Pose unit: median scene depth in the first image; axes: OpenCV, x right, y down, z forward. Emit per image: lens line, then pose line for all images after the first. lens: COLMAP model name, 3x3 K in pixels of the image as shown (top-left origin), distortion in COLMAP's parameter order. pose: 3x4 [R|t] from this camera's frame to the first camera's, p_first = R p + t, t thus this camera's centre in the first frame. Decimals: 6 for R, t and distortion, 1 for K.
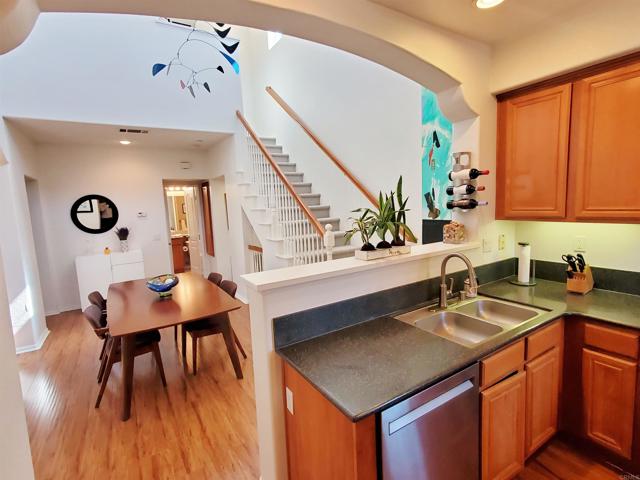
lens RADIAL K [[327.8, 0, 322.9], [0, 327.8, 238.5], [0, 0, 1]] dist [0.009341, 0.004596]
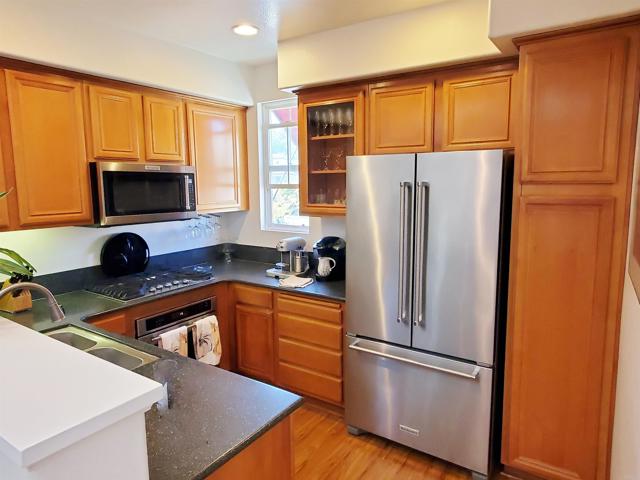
lens RADIAL K [[412.7, 0, 313.7], [0, 412.7, 233.7], [0, 0, 1]] dist [-0.020520, 0.004997]
pose [[-0.411939, -0.055968, 0.909491, -0.549294], [0.136062, 0.983144, 0.122128, -0.067775], [-0.900996, 0.174057, -0.397381, 0.750016]]
